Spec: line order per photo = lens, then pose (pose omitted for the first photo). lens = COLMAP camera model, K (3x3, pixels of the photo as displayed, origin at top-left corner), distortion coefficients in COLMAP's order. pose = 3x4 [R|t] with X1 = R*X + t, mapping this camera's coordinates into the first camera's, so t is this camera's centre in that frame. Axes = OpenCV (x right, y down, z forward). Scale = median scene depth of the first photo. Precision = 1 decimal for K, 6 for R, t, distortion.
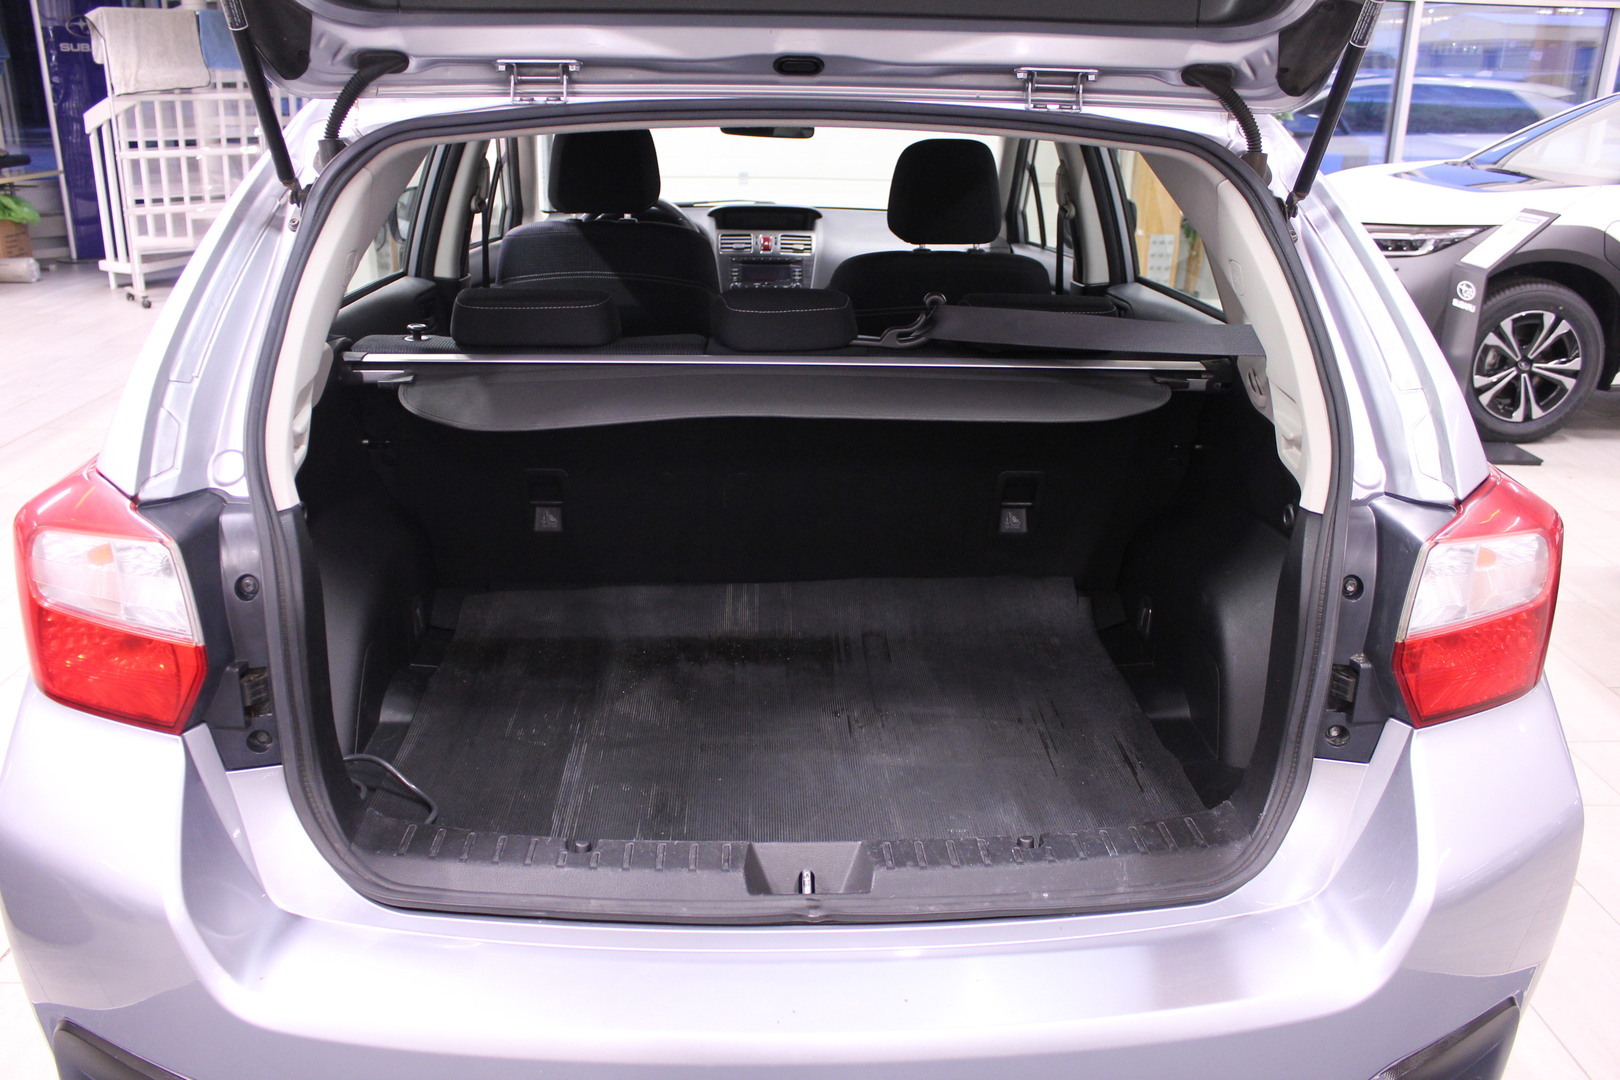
lens RADIAL K [[1342.6, 0, 808.6], [0, 1342.6, 526.7], [0, 0, 1]] dist [-0.153734, 0.127945]
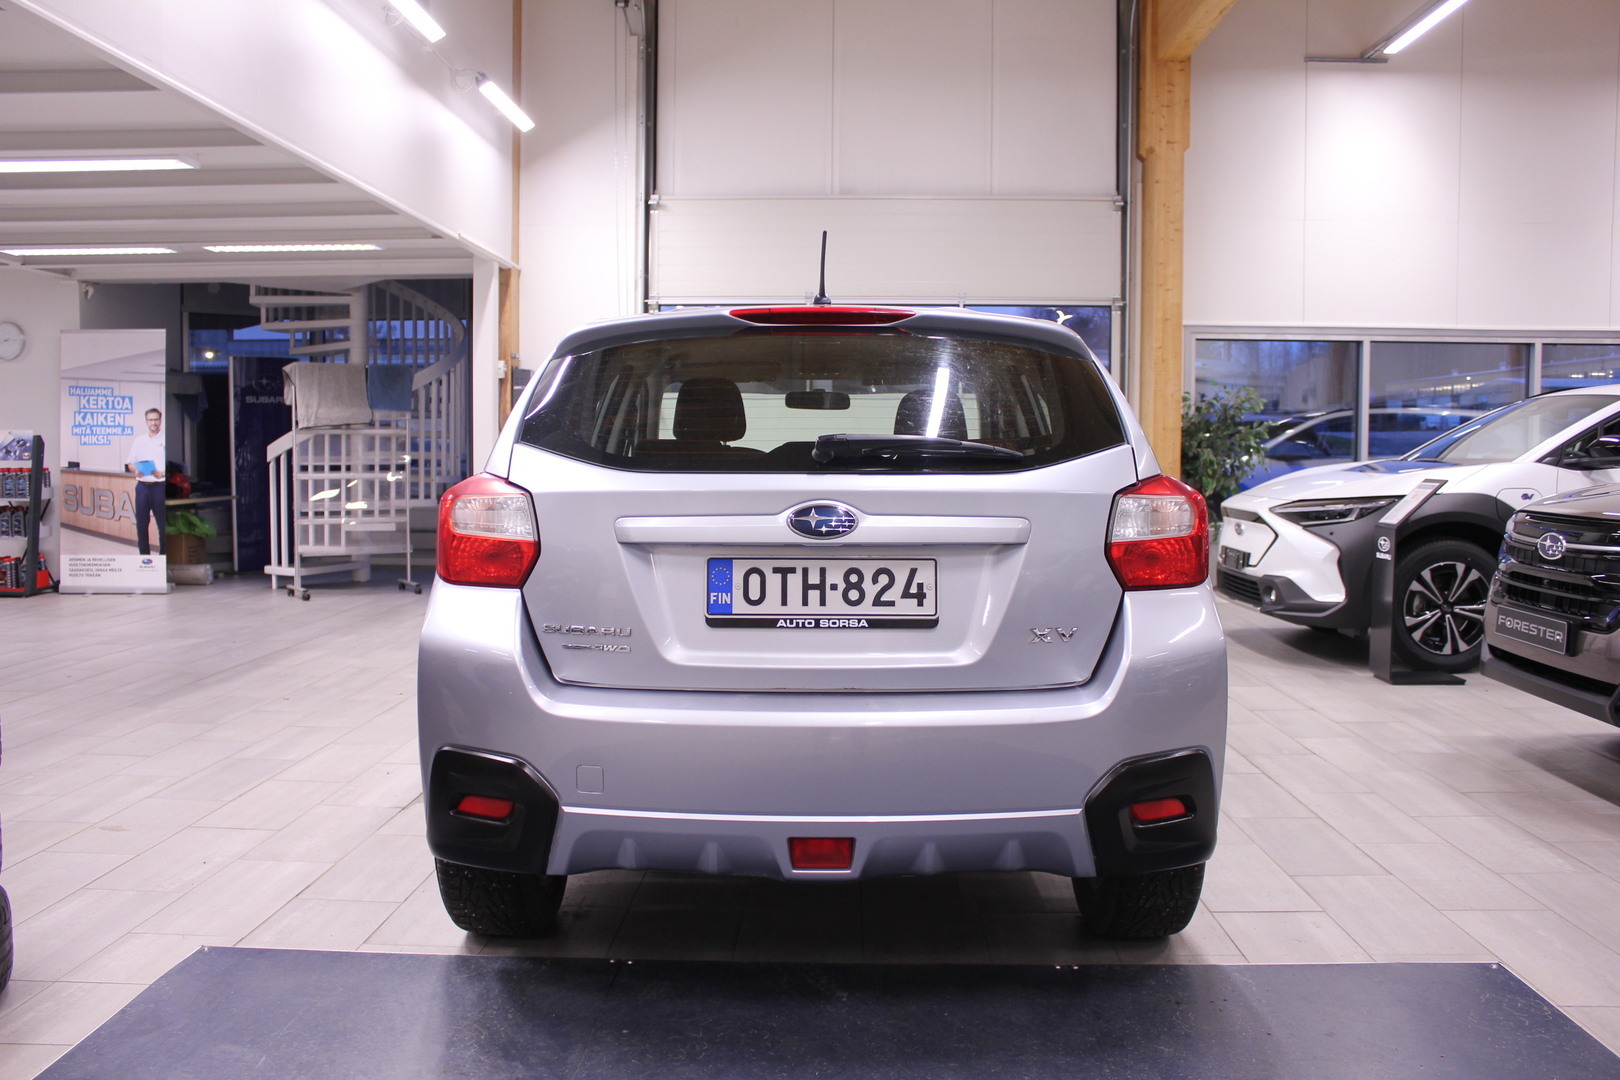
lens RADIAL K [[1342.6, 0, 812.0], [0, 1342.6, 524.8], [0, 0, 1]] dist [-0.153734, 0.127945]
pose [[0.998780, -0.015106, -0.047019, 0.013708], [0.001767, 0.962394, -0.271653, 0.098828], [0.049354, 0.271239, 0.961246, -0.167939]]
